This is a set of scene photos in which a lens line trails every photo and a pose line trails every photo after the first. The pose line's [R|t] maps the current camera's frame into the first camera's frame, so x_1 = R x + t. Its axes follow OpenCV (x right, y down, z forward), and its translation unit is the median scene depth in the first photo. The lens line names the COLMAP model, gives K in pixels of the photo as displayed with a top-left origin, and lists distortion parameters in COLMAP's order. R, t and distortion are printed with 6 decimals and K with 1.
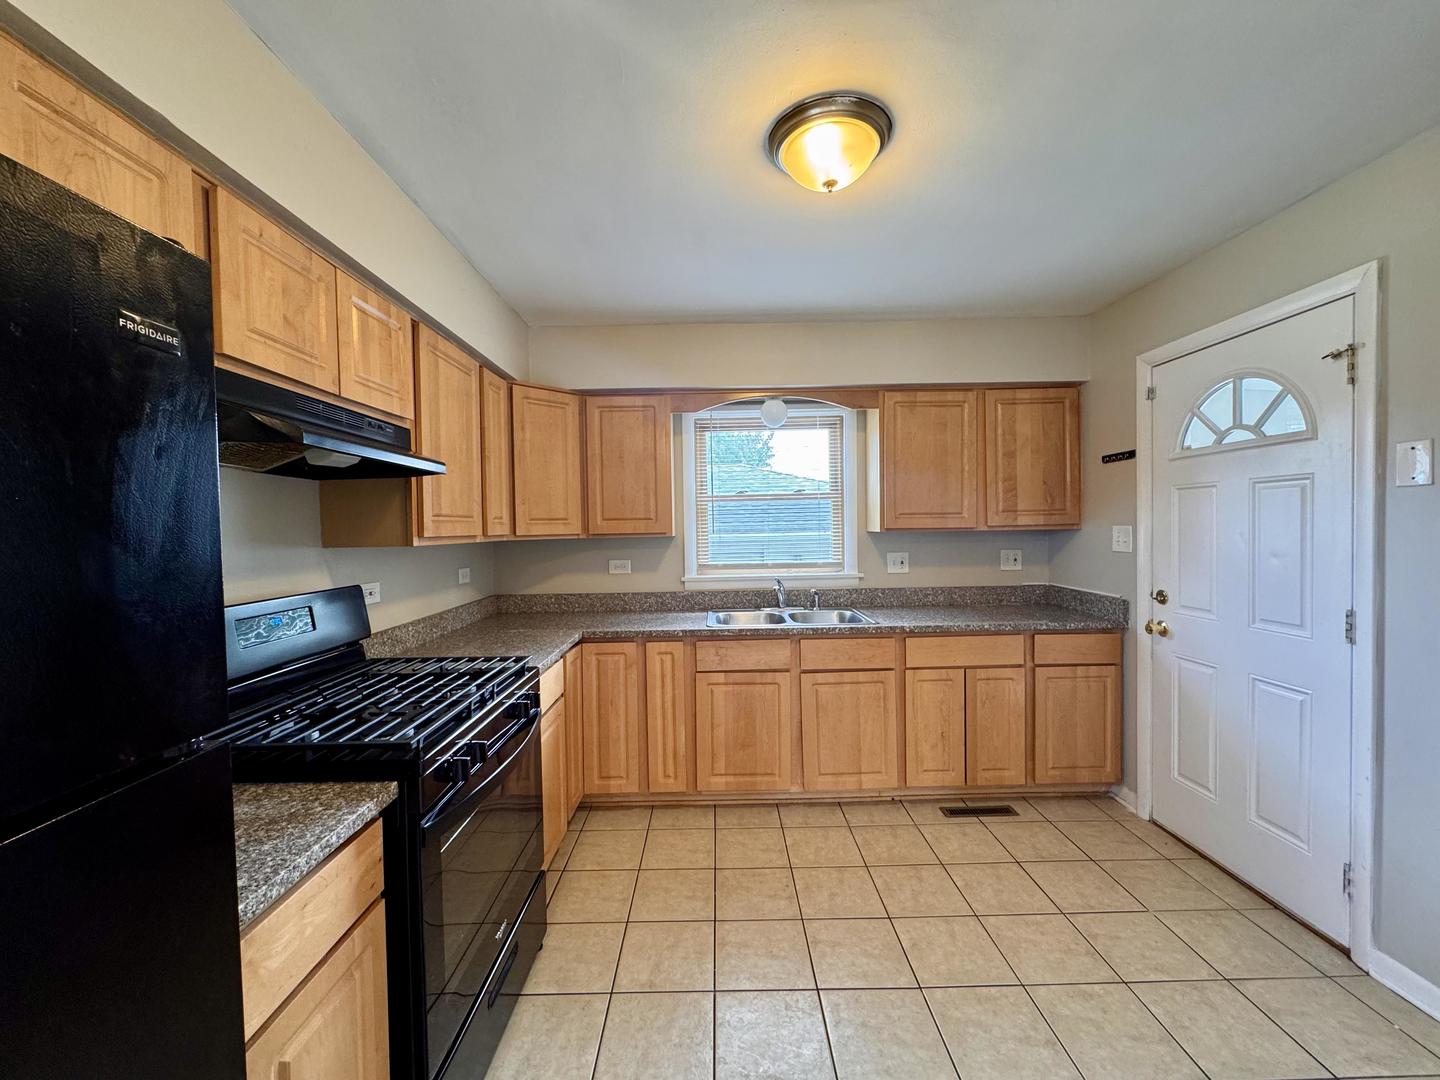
lens RADIAL K [[578.1, 0, 711.9], [0, 578.1, 538.3], [0, 0, 1]] dist [-0.003360, 0.000728]
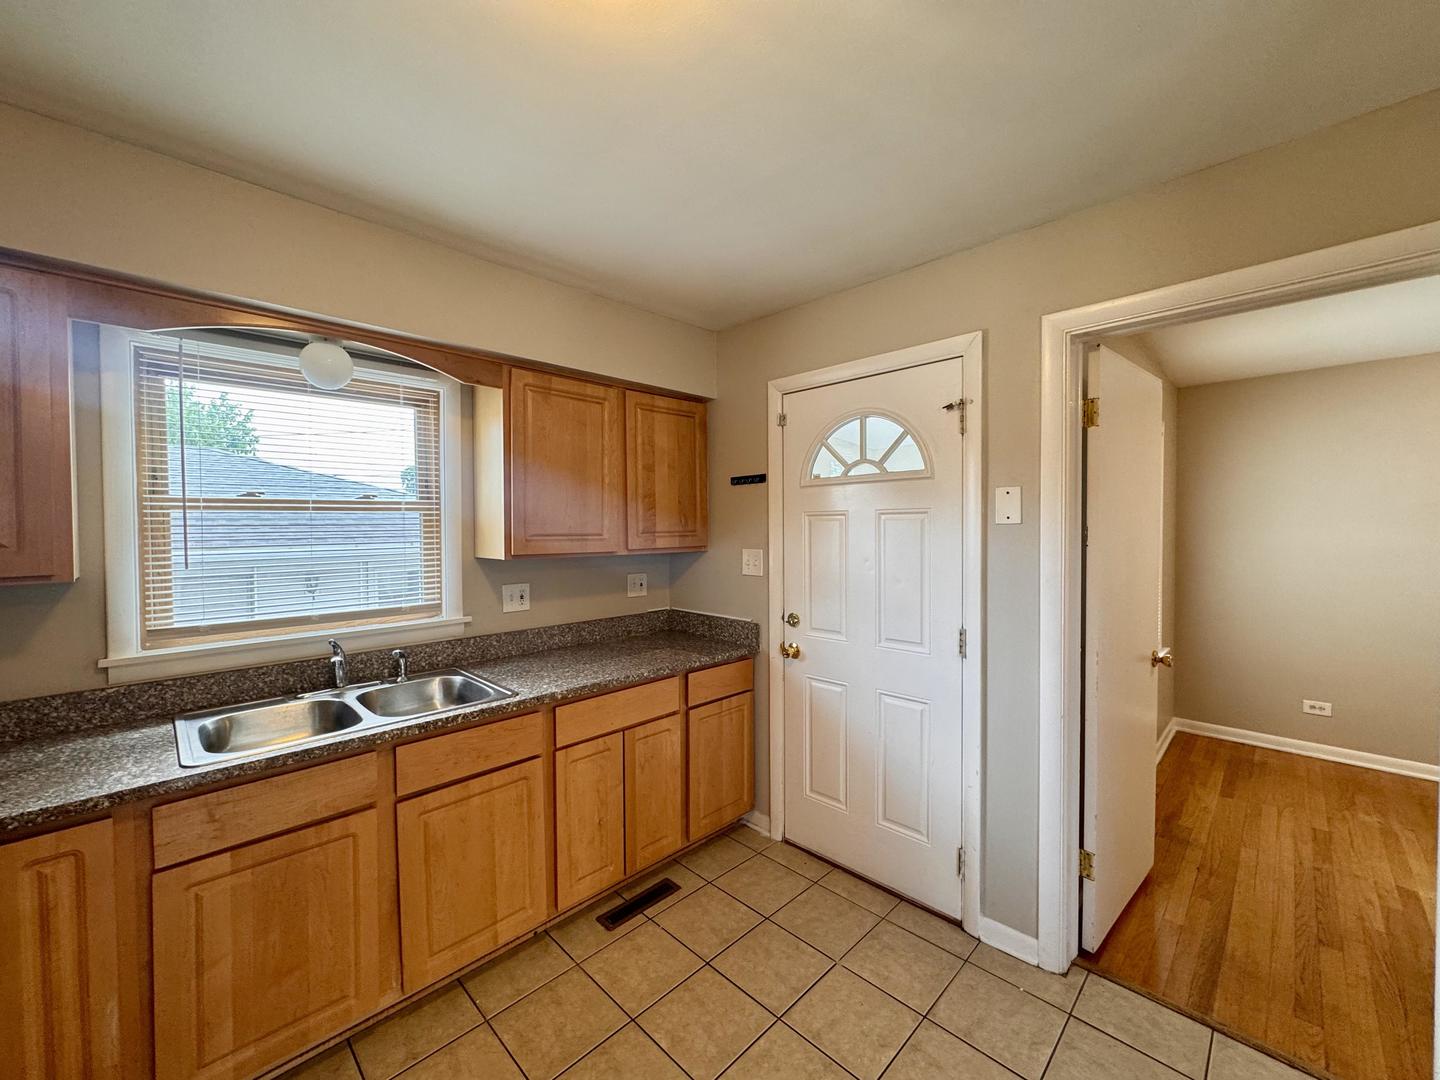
lens RADIAL K [[578.1, 0, 721.3], [0, 578.1, 537.2], [0, 0, 1]] dist [-0.003360, 0.000728]
pose [[0.702062, -0.001916, 0.712113, -0.036120], [0.010654, 0.999913, -0.007814, -0.034692], [-0.712036, 0.013073, 0.702021, 0.334814]]
